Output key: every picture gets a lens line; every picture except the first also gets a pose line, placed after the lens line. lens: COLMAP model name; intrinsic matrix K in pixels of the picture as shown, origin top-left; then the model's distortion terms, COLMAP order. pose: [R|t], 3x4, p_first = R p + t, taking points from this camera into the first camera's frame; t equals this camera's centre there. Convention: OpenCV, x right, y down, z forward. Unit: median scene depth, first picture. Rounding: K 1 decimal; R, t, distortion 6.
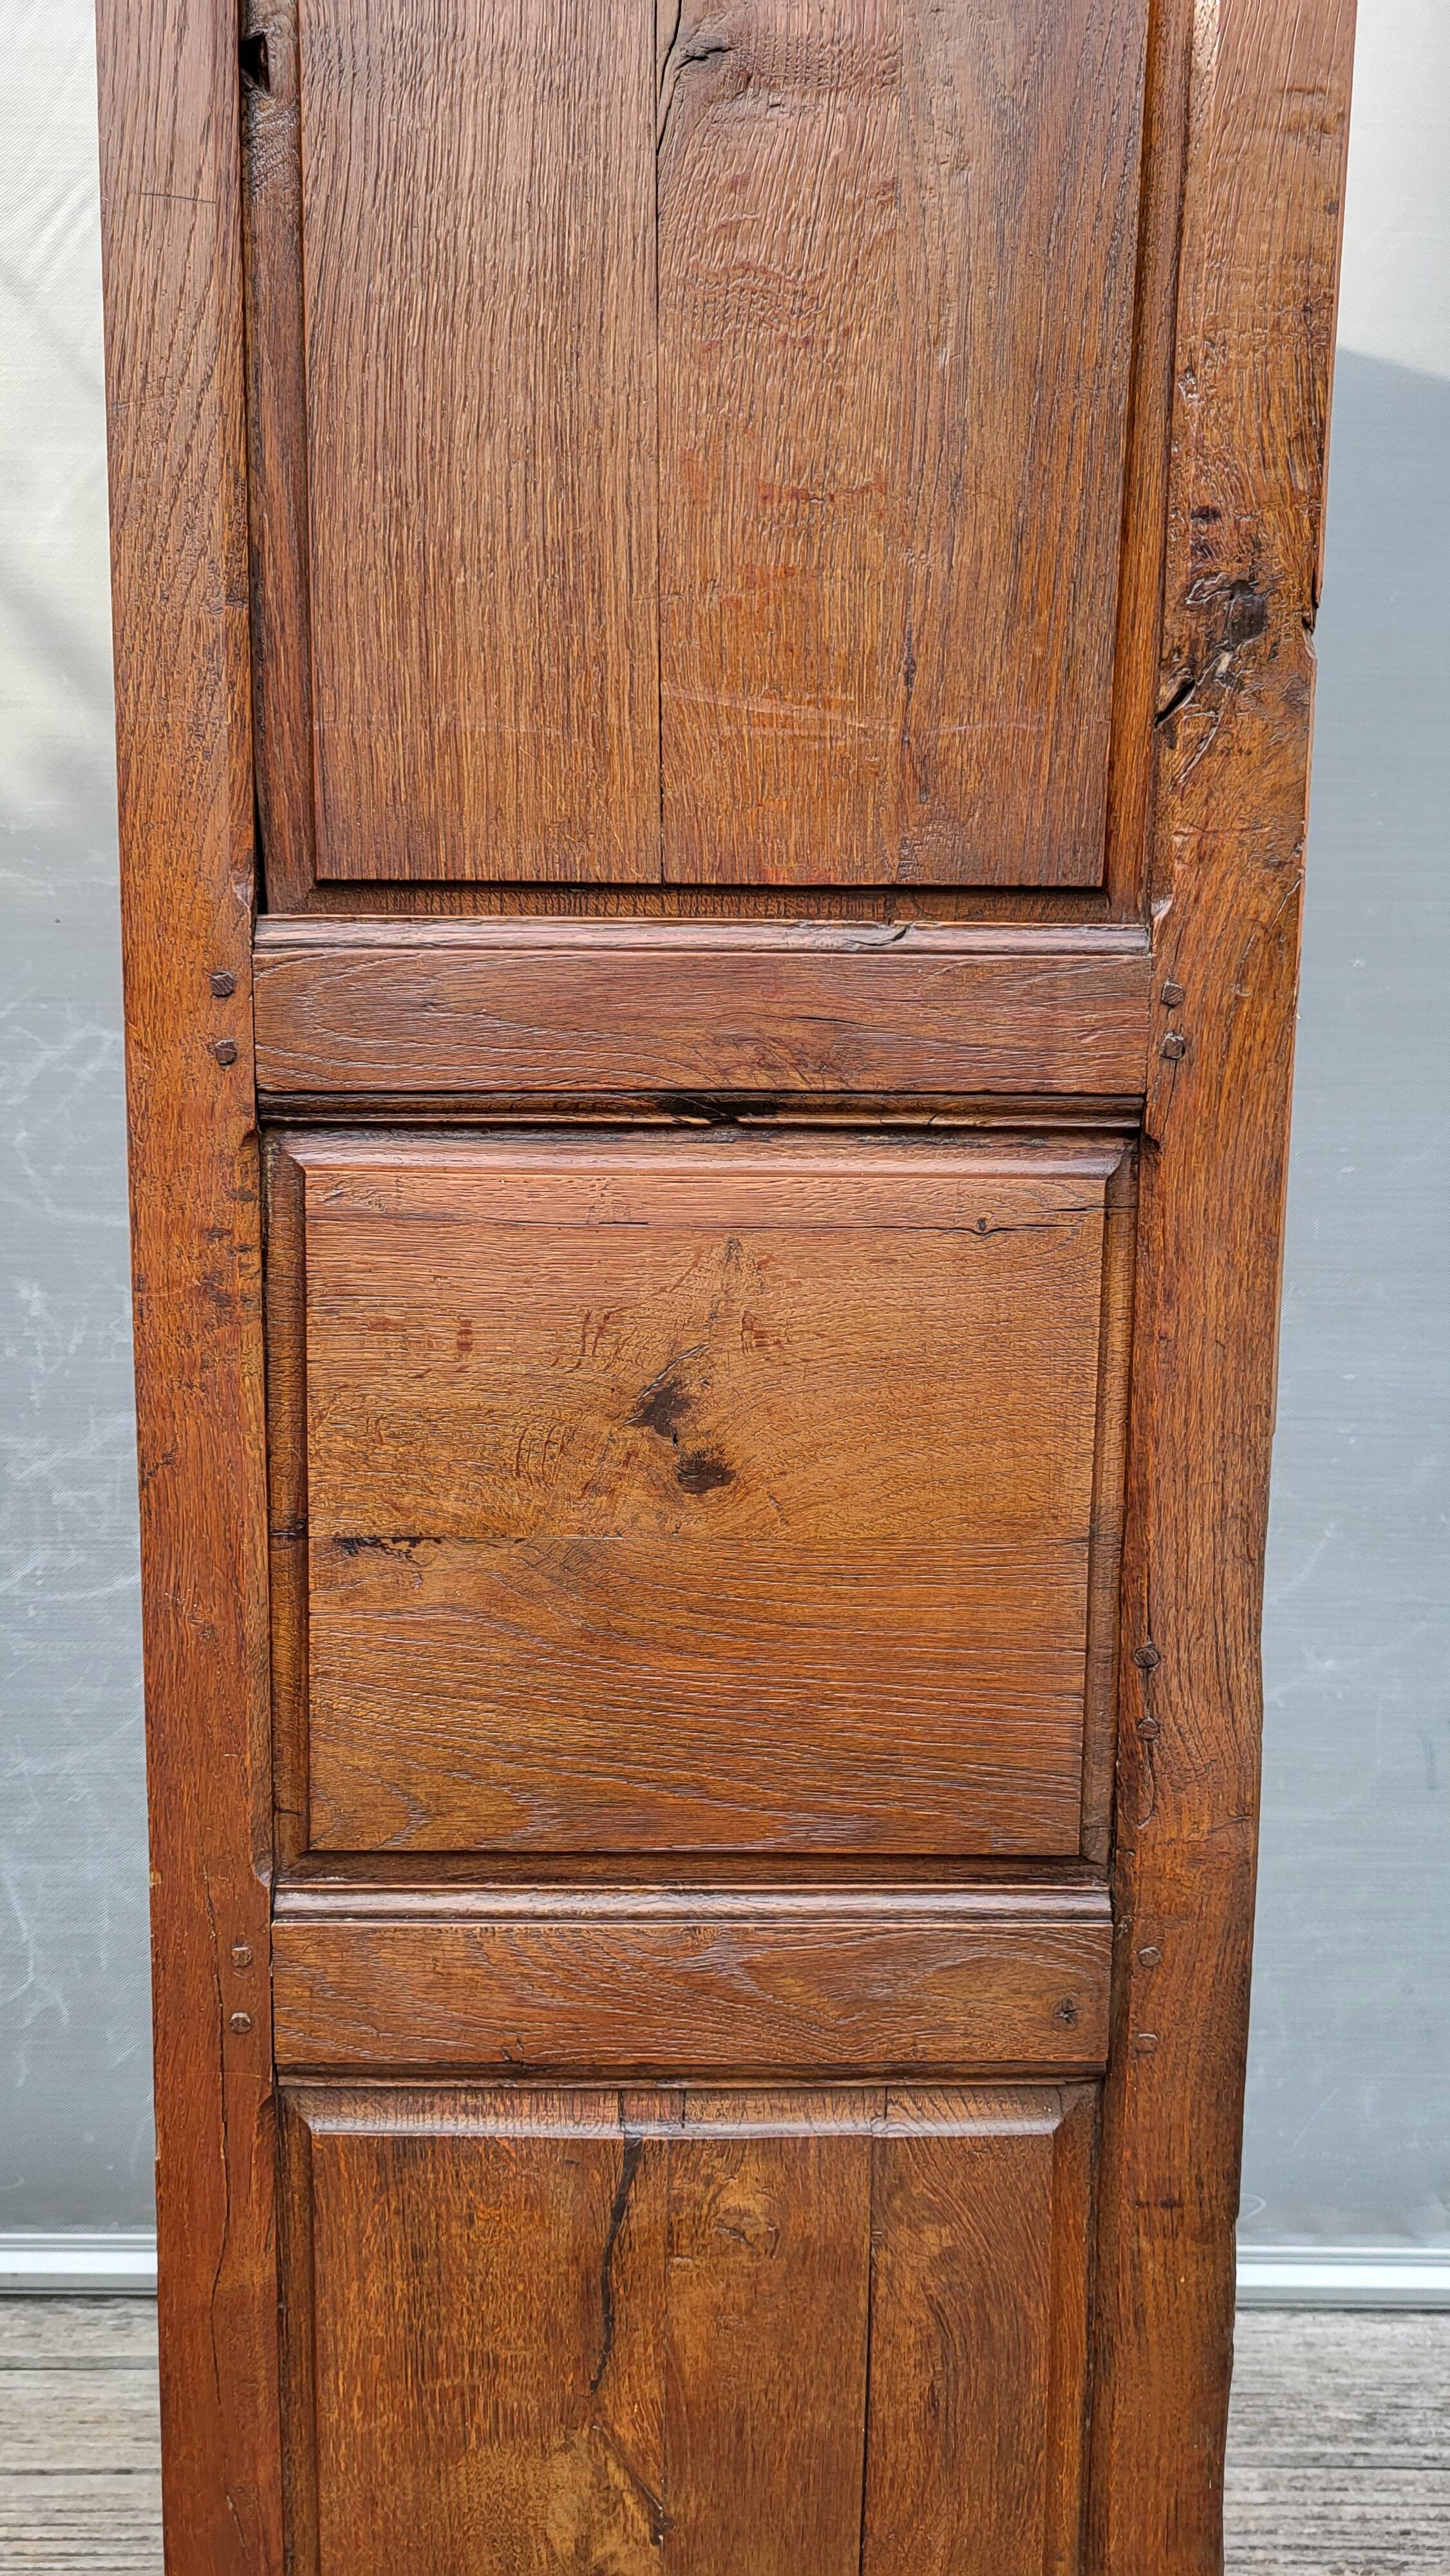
lens RADIAL K [[1991.8, 0, 712.7], [0, 1991.8, 1307.7], [0, 0, 1]] dist [0.050170, -0.048557]
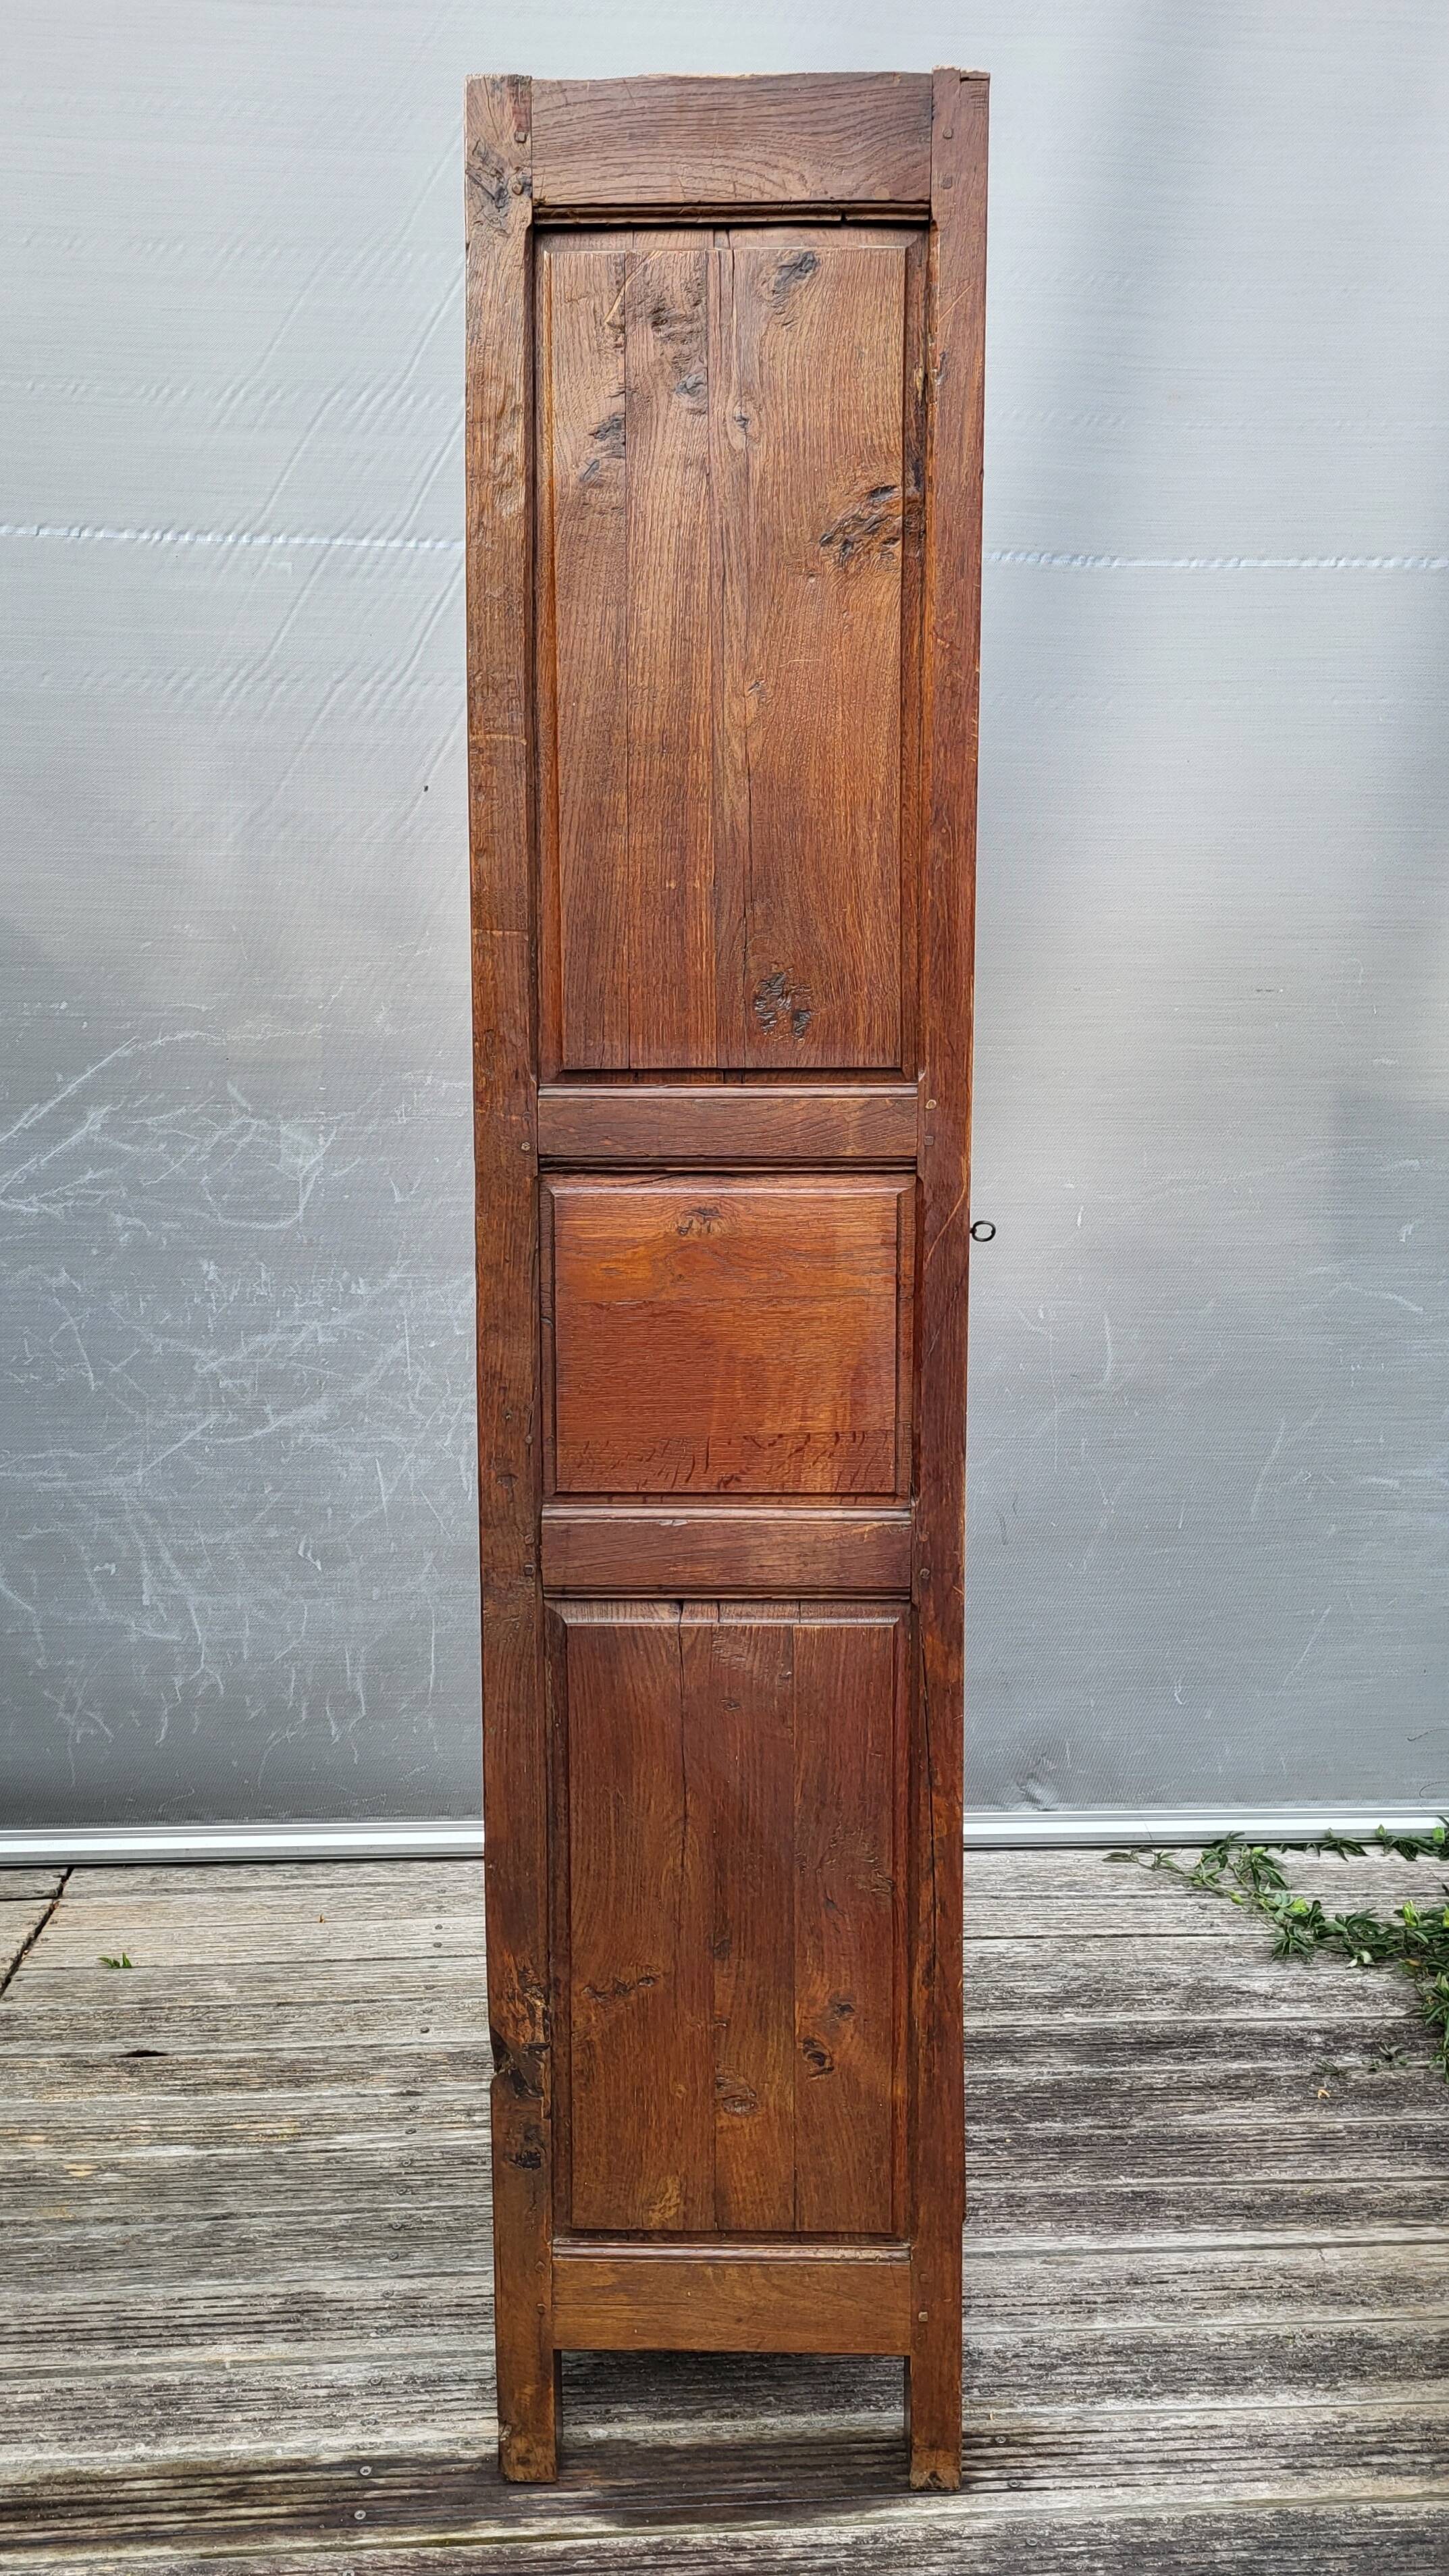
lens RADIAL K [[1991.9, 0, 712.2], [0, 1991.9, 1307.7], [0, 0, 1]] dist [0.050170, -0.048557]
pose [[0.998119, -0.010531, 0.060388, -0.005185], [0.012865, 0.999180, -0.038386, 0.236160], [-0.059934, 0.039090, 0.997437, -1.823687]]
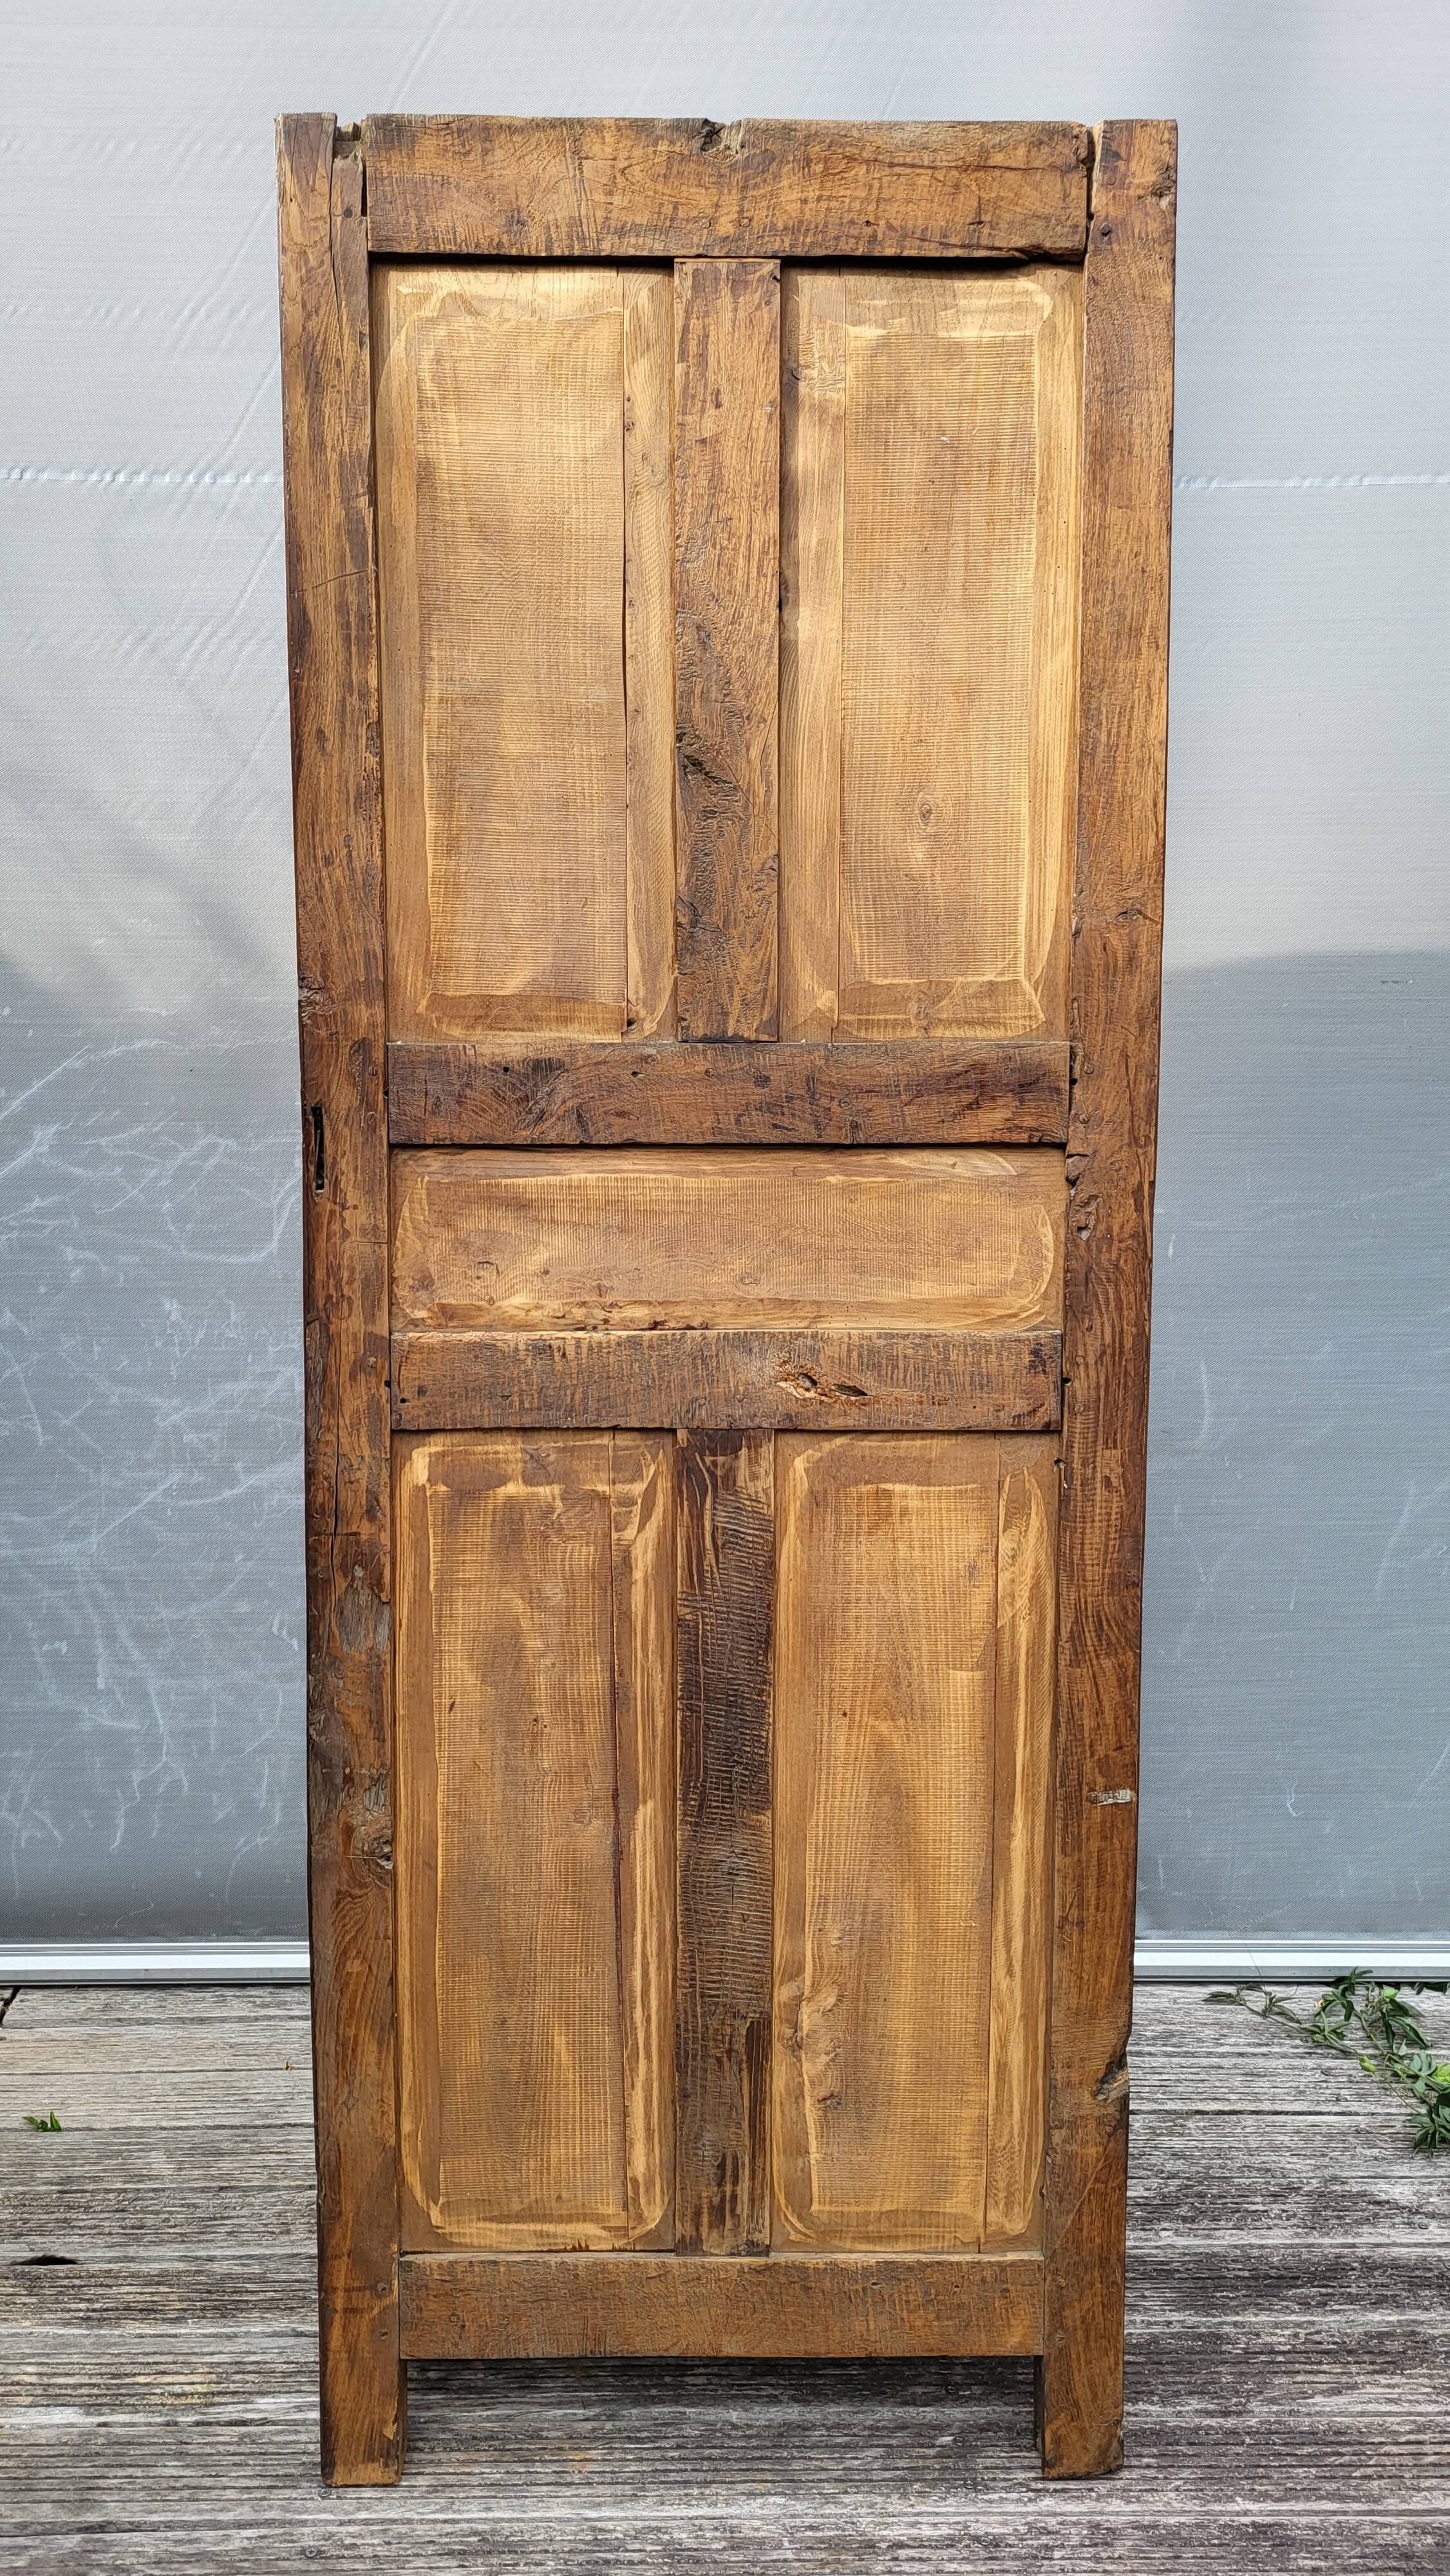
lens RADIAL K [[1931.5, 0, 698.6], [0, 1931.5, 1259.1], [0, 0, 1]] dist [0.067506, -0.060141]
pose [[0.999920, -0.009949, 0.007858, 0.139014], [0.010369, 0.998412, -0.055377, 0.101040], [-0.007295, 0.055454, 0.998435, -1.185067]]
